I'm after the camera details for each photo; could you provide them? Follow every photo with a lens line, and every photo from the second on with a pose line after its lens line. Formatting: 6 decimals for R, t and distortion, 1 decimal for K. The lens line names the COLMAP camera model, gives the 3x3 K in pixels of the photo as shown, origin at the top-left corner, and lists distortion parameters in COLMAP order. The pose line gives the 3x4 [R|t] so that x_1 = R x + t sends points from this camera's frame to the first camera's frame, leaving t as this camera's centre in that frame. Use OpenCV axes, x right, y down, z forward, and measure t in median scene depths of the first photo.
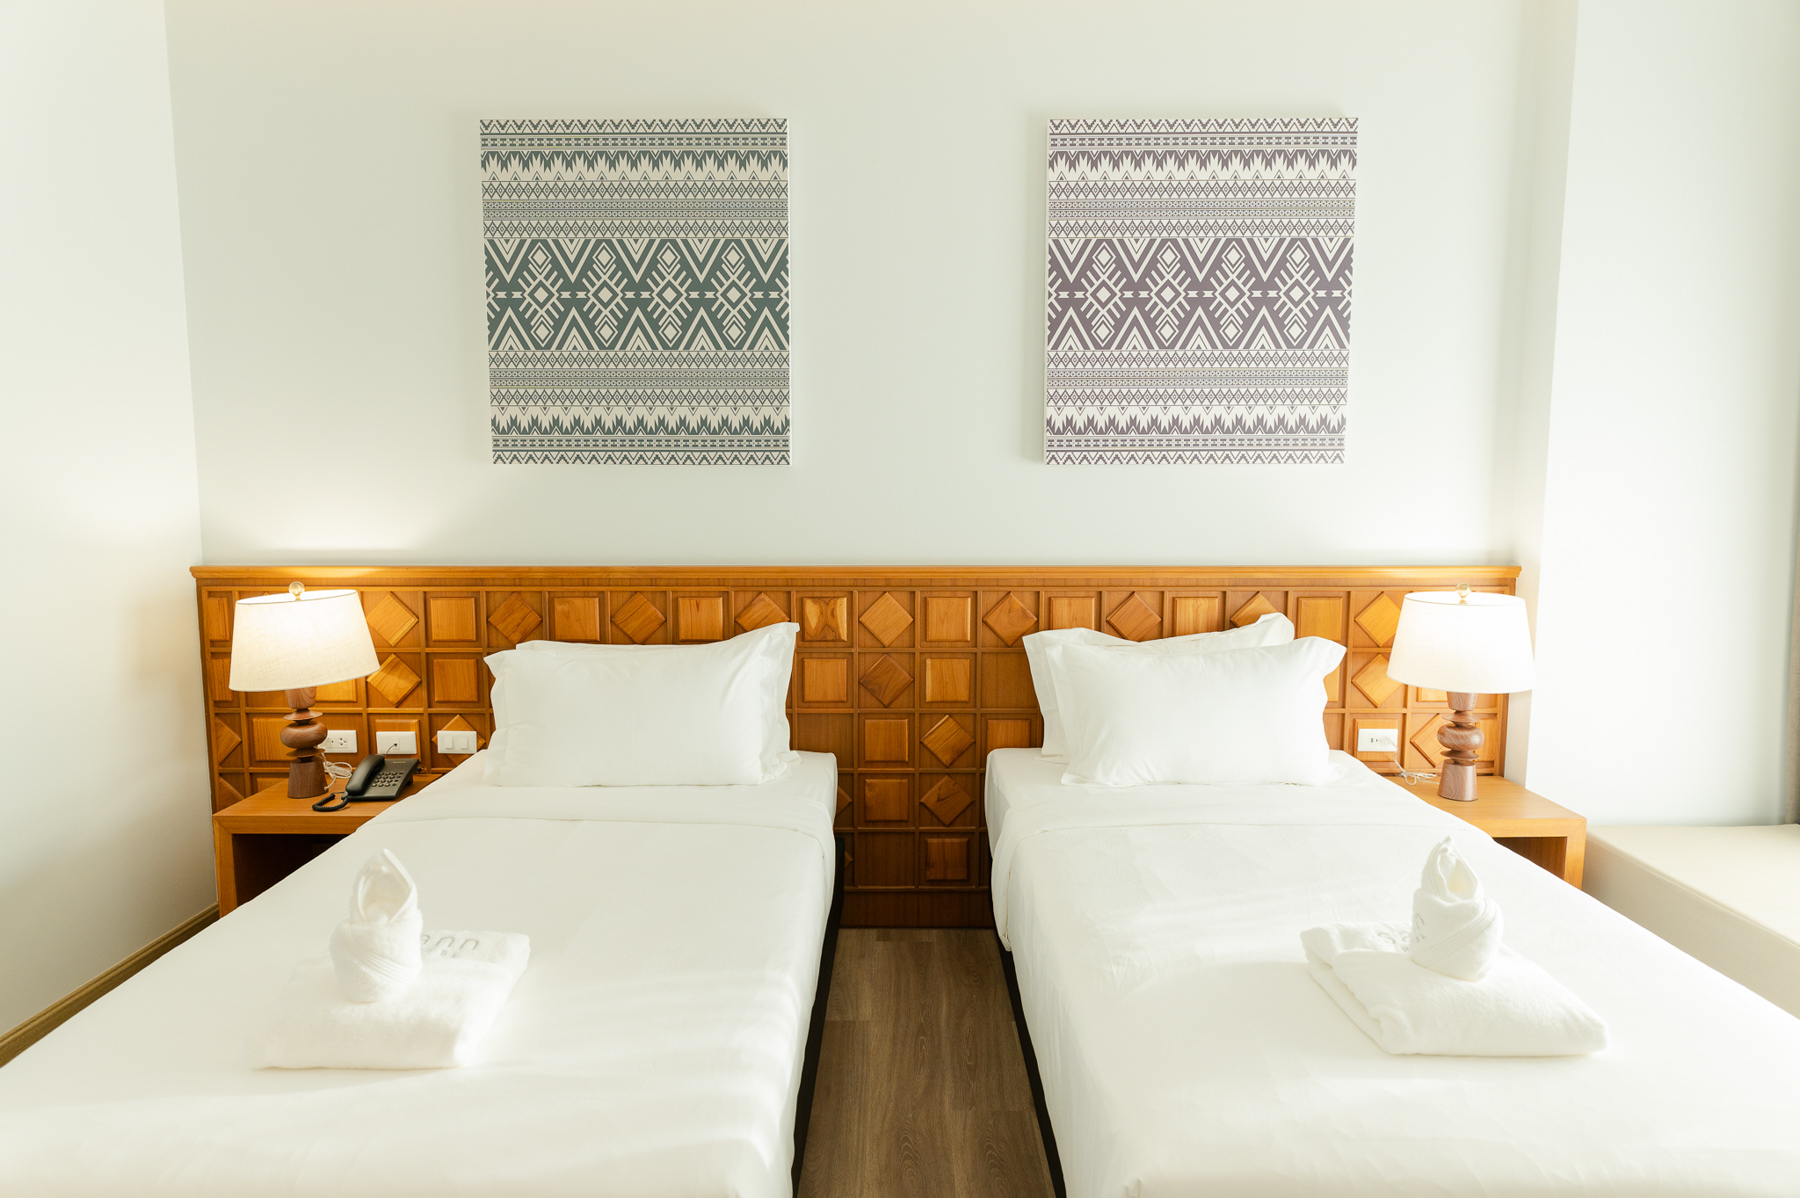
lens RADIAL K [[859.3, 0, 904.4], [0, 859.3, 568.8], [0, 0, 1]] dist [0.007850, -0.000276]
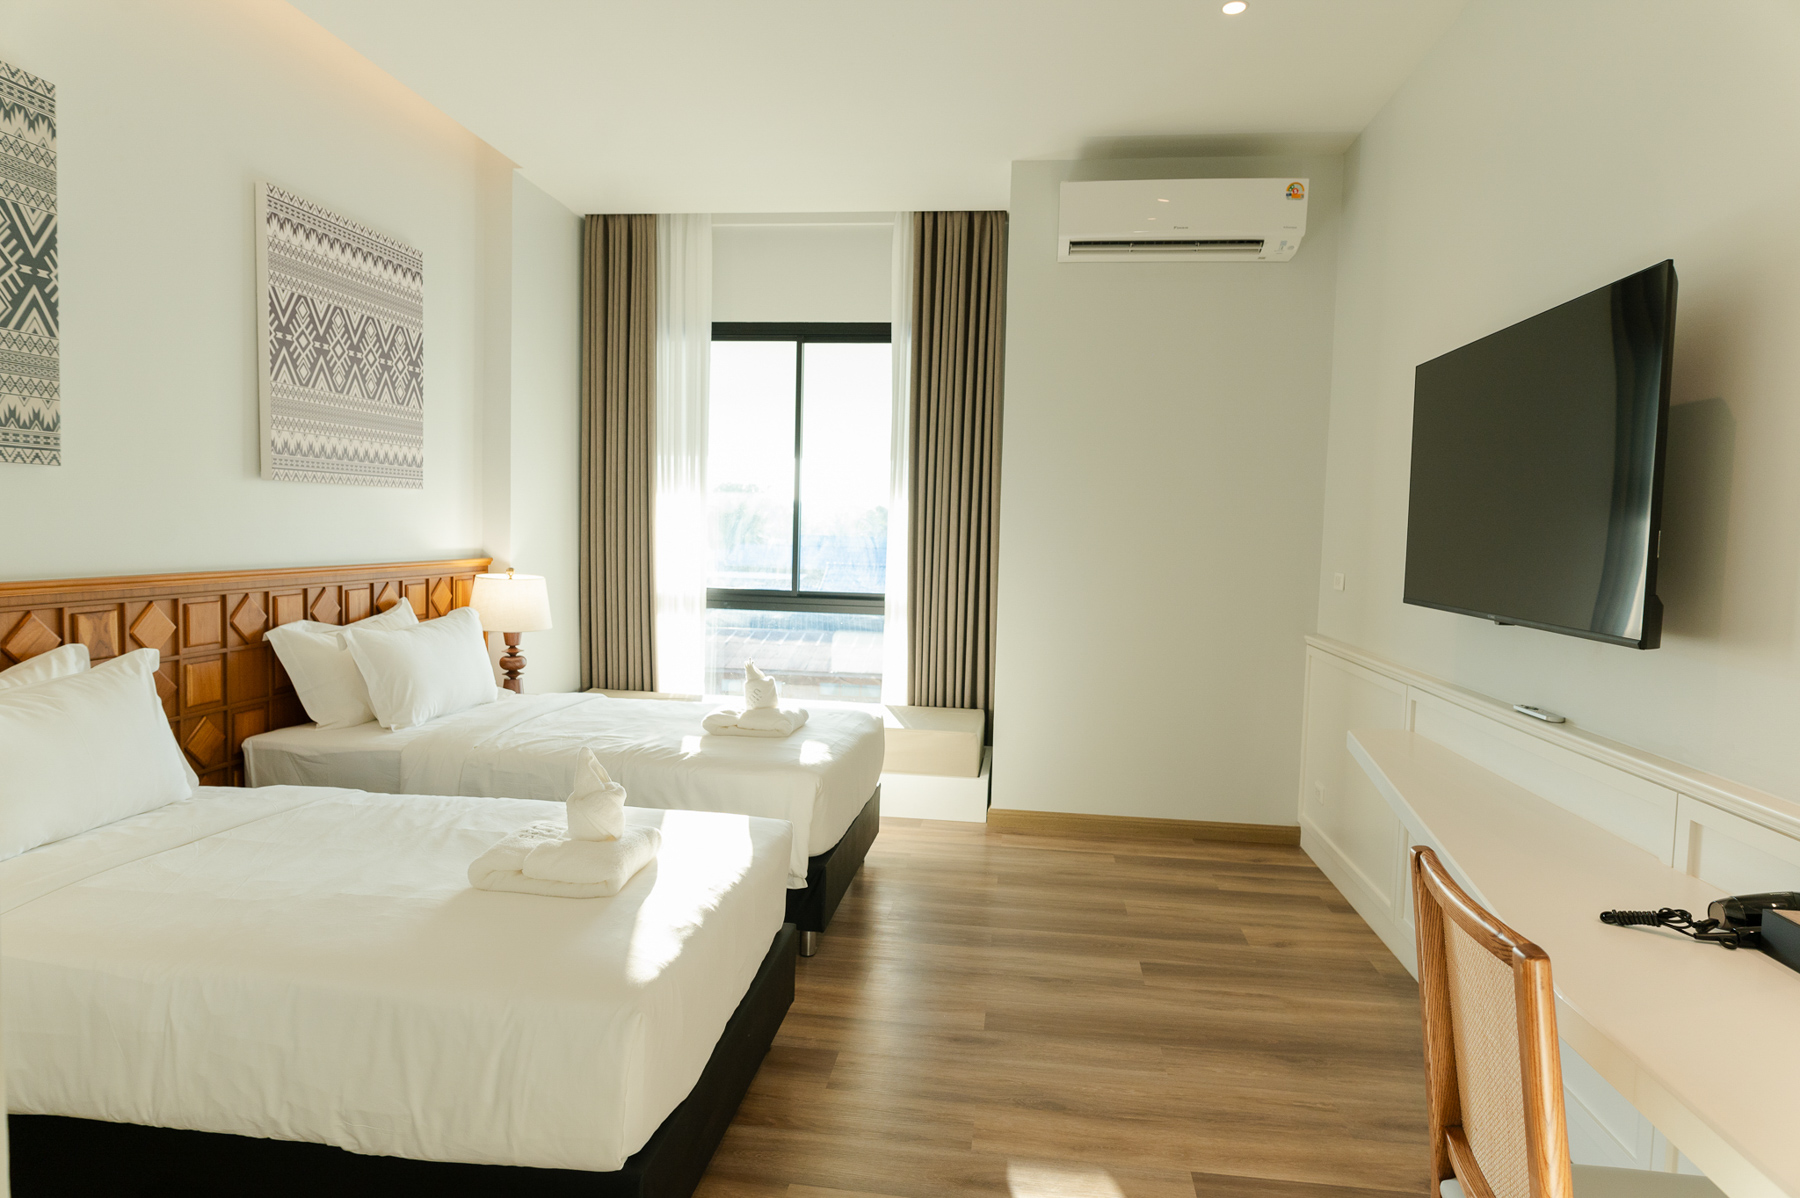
lens RADIAL K [[1032.9, 0, 903.1], [0, 1032.9, 603.8], [0, 0, 1]] dist [0.002339, 0.002895]
pose [[0.129403, -0.069660, 0.989142, -1.104076], [0.055385, 0.996480, 0.062931, 0.002667], [-0.990044, 0.046641, 0.132805, -0.004565]]
